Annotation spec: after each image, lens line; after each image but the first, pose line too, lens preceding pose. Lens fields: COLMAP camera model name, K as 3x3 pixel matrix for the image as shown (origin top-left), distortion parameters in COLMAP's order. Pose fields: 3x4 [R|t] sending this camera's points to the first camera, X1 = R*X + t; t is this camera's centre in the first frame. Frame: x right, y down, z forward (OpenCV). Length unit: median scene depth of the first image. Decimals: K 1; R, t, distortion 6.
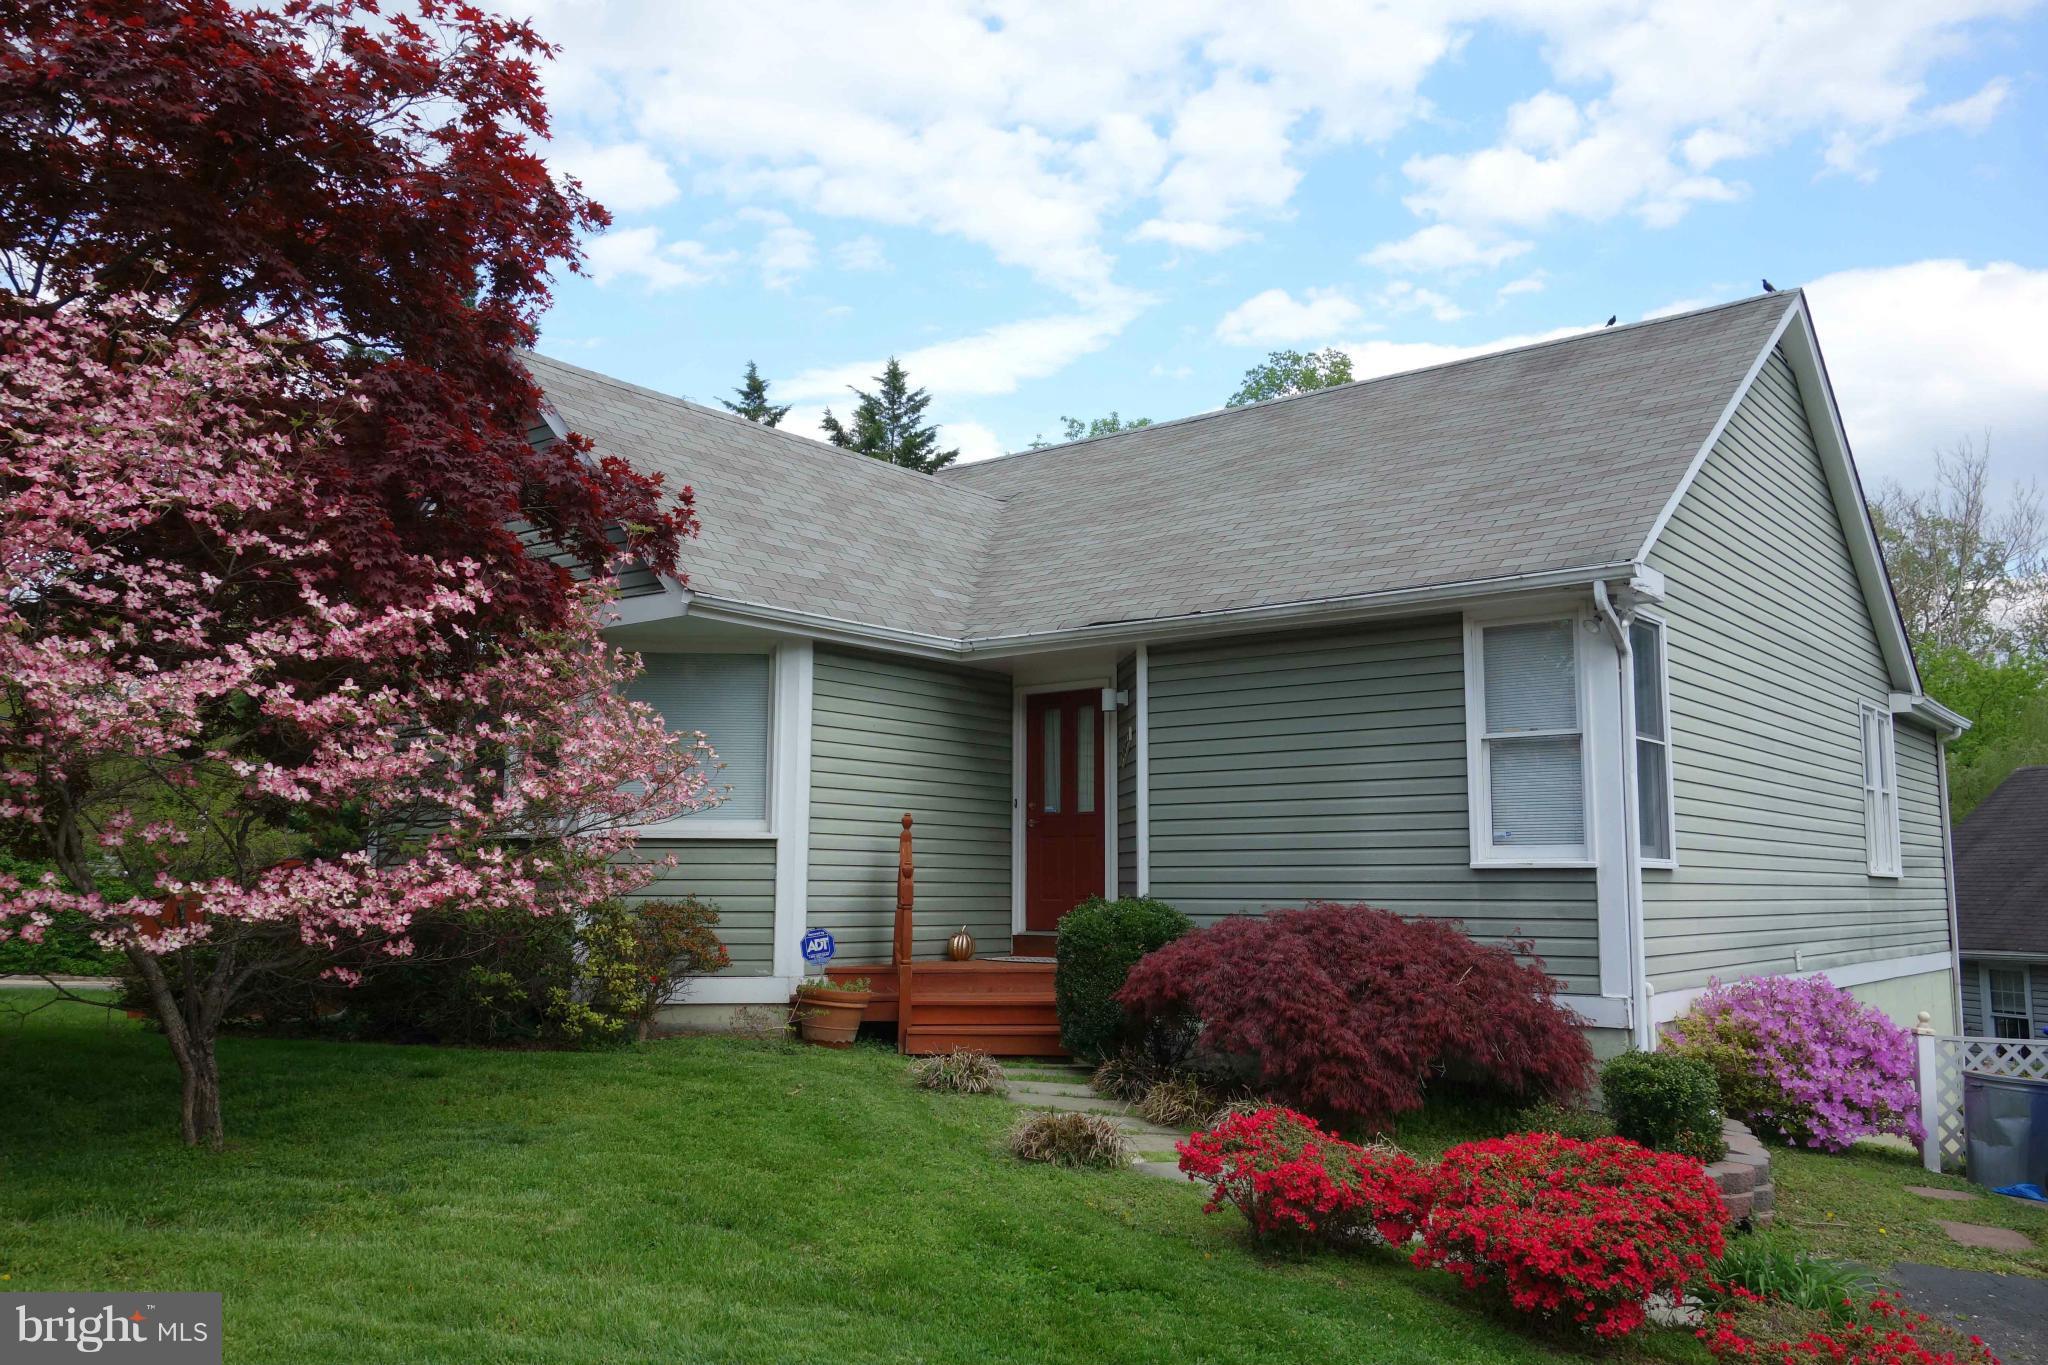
lens RADIAL K [[1634.3, 0, 1024.0], [0, 1634.3, 682.5], [0, 0, 1]] dist [0.001857, 0.003231]
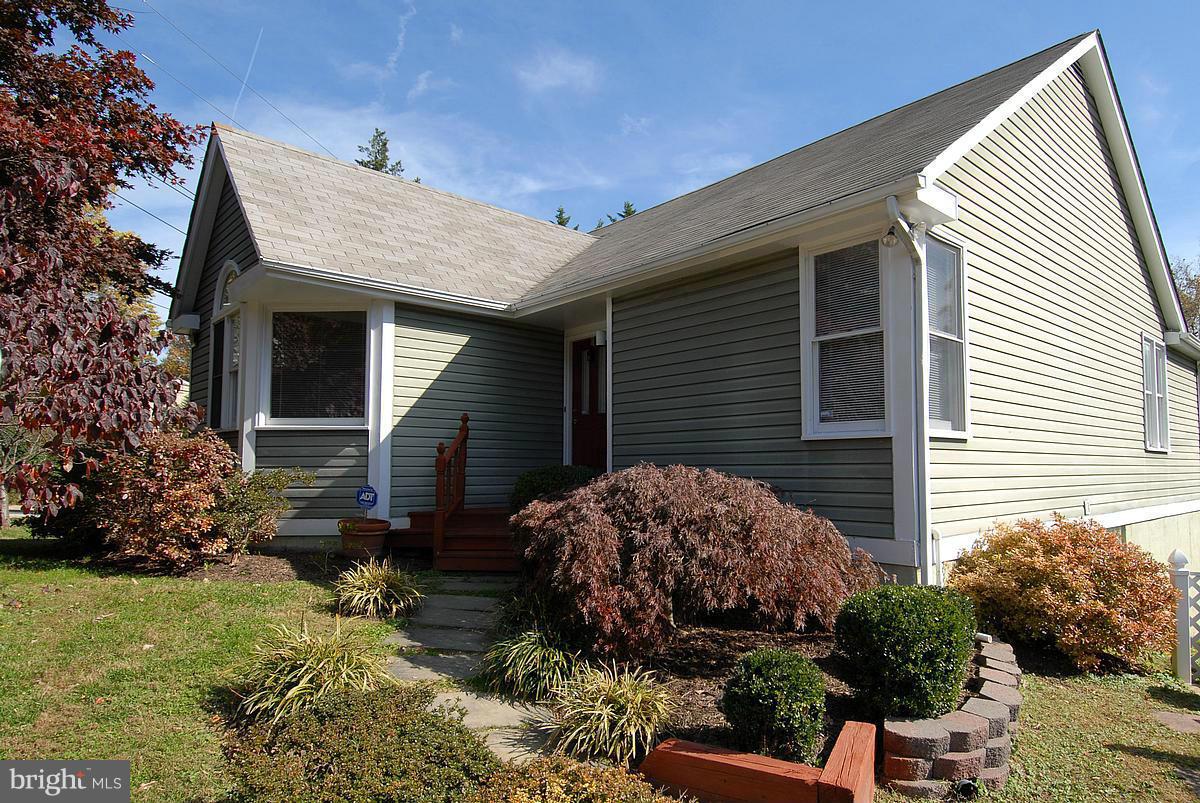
lens RADIAL K [[702.7, 0, 656.8], [0, 702.7, 425.1], [0, 0, 1]] dist [0.067575, -0.091541]
pose [[0.989628, -0.015801, -0.142784, 0.231777], [0.024757, 0.997821, 0.061165, 0.061933], [0.141507, -0.064065, 0.987862, 0.410845]]
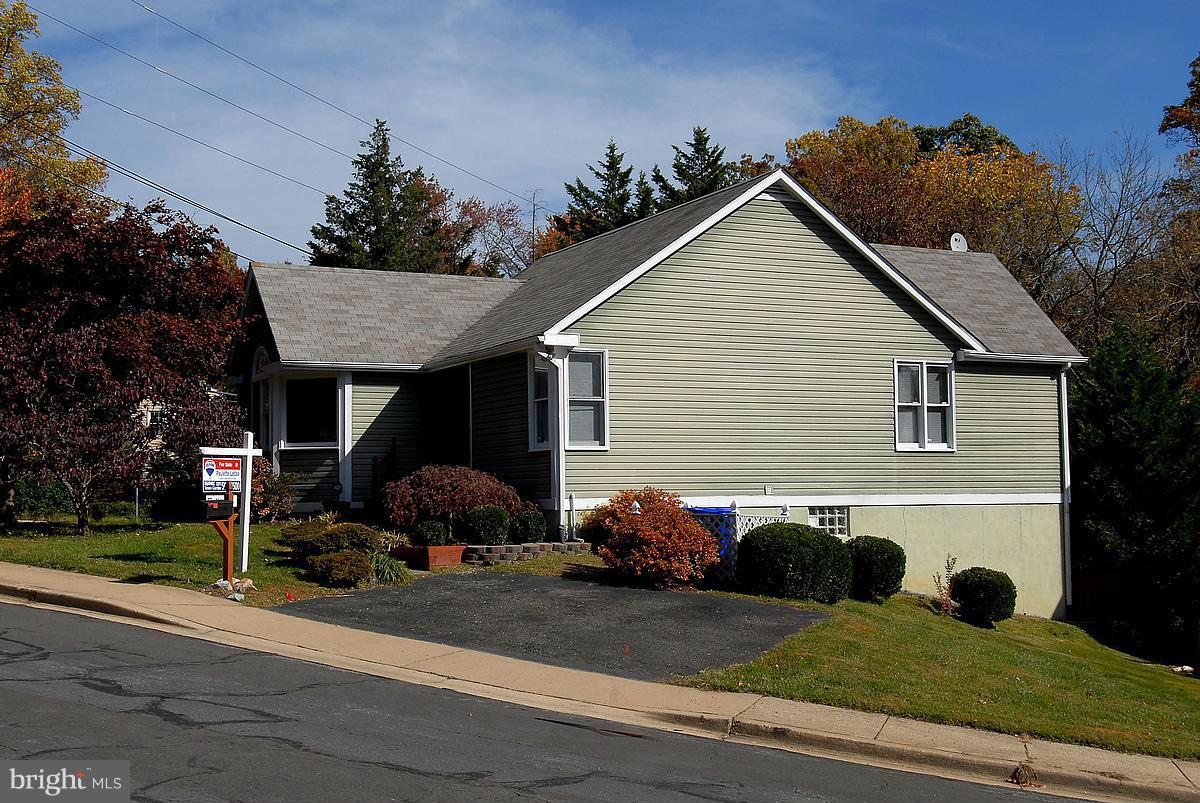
lens RADIAL K [[1585.9, 0, 600.0], [0, 1585.9, 401.5], [0, 0, 1]] dist [0.020231, 0.003495]
pose [[0.902956, -0.044227, -0.427451, 1.403232], [0.071110, 0.996355, 0.047123, -0.073583], [0.423809, -0.072946, 0.902809, -1.170939]]
